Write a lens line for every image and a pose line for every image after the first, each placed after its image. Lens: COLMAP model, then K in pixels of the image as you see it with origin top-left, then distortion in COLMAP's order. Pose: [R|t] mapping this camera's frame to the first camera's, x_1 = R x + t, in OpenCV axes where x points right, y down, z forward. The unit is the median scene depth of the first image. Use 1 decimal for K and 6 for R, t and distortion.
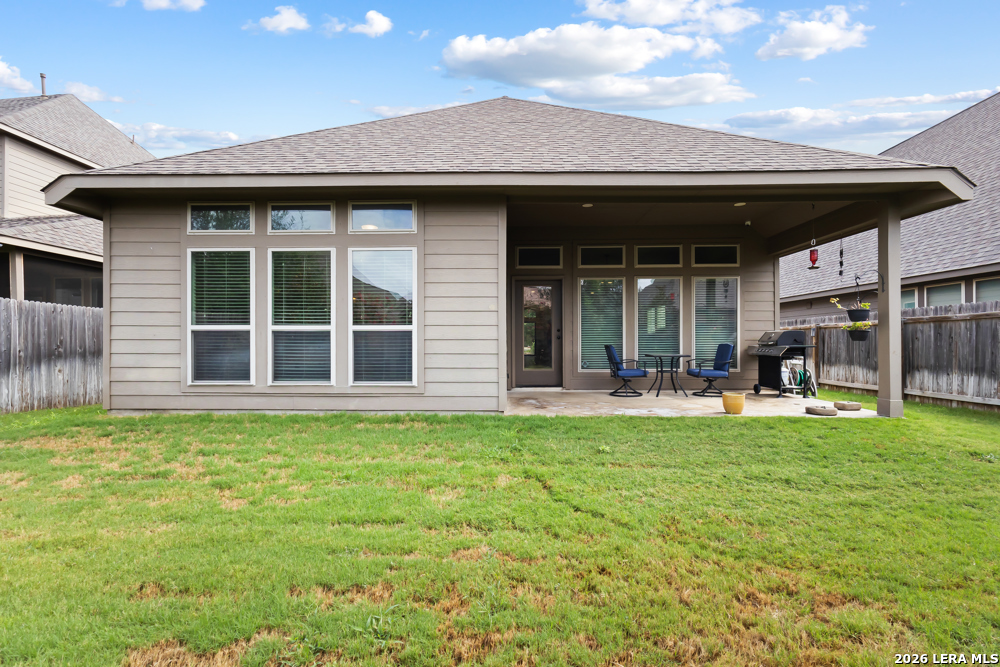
lens RADIAL K [[453.1, 0, 491.5], [0, 453.1, 339.2], [0, 0, 1]] dist [0.000253, 0.000181]
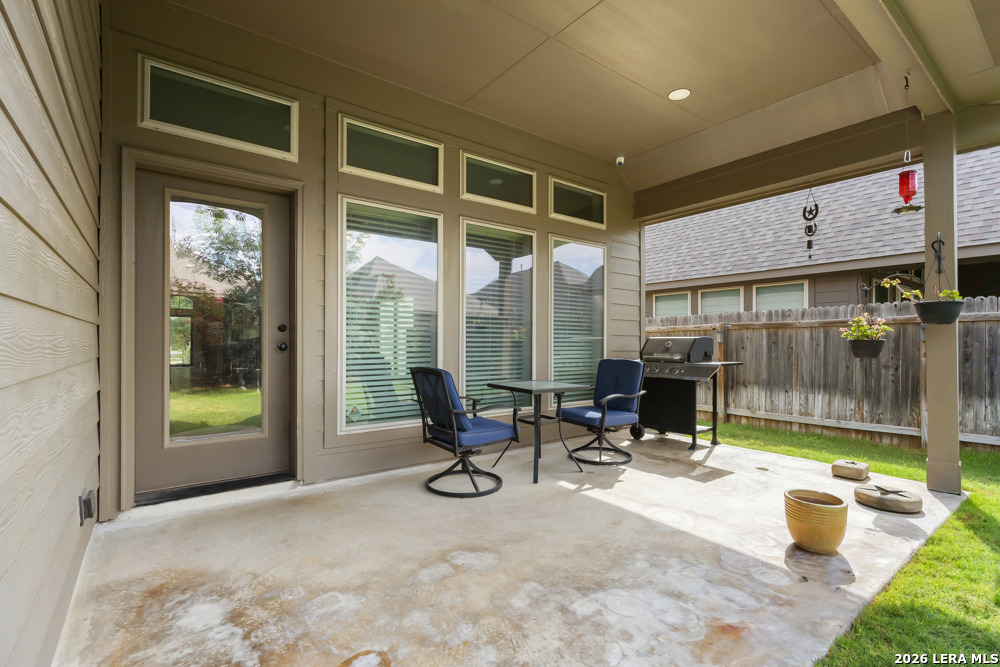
lens RADIAL K [[463.0, 0, 500.2], [0, 463.0, 339.2], [0, 0, 1]] dist [0.010715, 0.000165]
pose [[0.772600, 0.009791, 0.634817, 0.061525], [-0.008229, 0.999952, -0.005407, -0.013206], [-0.634839, -0.001046, 0.772643, 0.844380]]
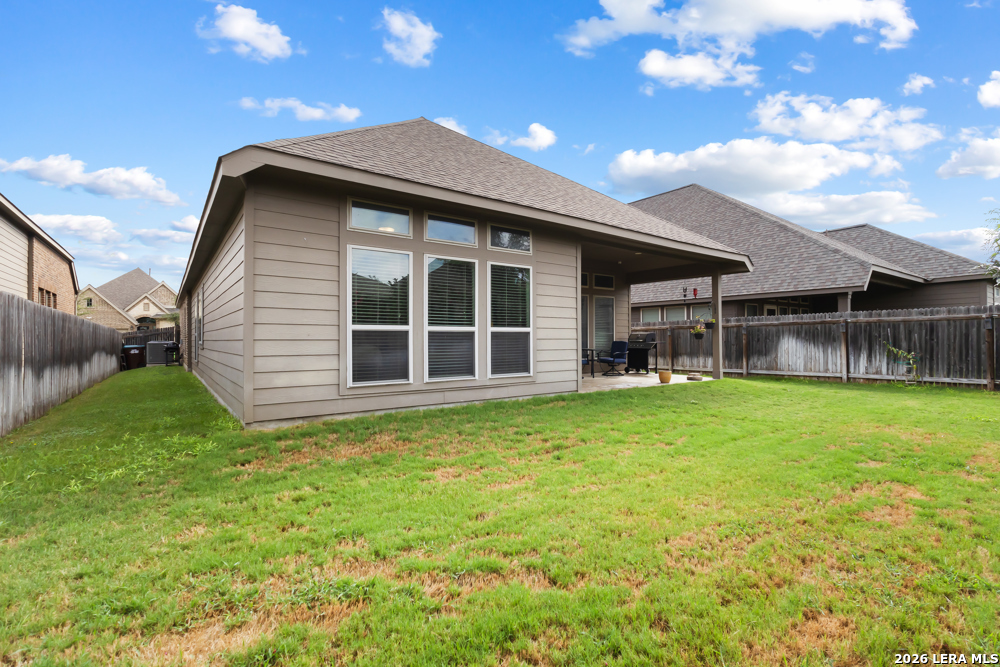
lens RADIAL K [[468.2, 0, 490.4], [0, 468.2, 339.8], [0, 0, 1]] dist [0.001031, 0.000249]
pose [[0.787800, -0.003735, 0.615920, -1.022253], [0.001325, 0.999990, 0.004369, -0.002940], [-0.615930, -0.002625, 0.787797, 0.035125]]
